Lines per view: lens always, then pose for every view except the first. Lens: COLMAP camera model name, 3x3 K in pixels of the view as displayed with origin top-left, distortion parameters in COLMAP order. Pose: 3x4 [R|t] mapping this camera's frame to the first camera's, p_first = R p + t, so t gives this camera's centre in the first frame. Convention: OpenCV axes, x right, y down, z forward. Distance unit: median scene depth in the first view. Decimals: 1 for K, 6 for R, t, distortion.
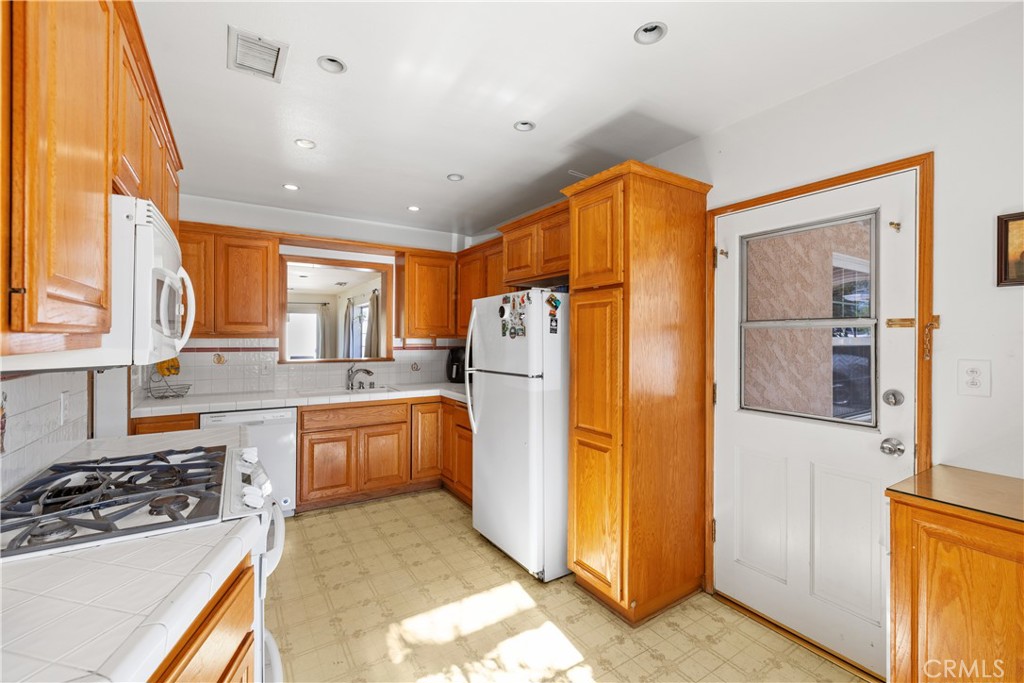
lens RADIAL K [[435.3, 0, 506.7], [0, 435.3, 331.1], [0, 0, 1]] dist [-0.000089, -0.000464]
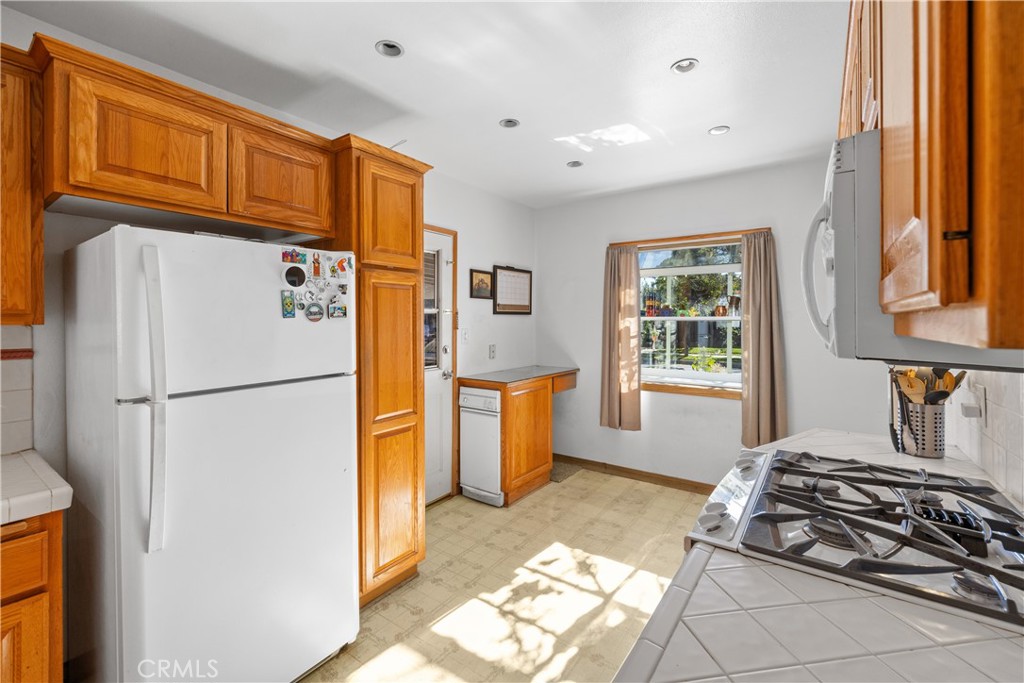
lens RADIAL K [[435.3, 0, 506.7], [0, 435.3, 331.1], [0, 0, 1]] dist [-0.000089, -0.000464]
pose [[-0.372974, -0.019948, 0.927628, -0.701431], [-0.000496, 0.999773, 0.021300, 0.017708], [-0.927842, 0.007485, -0.372899, 1.013981]]
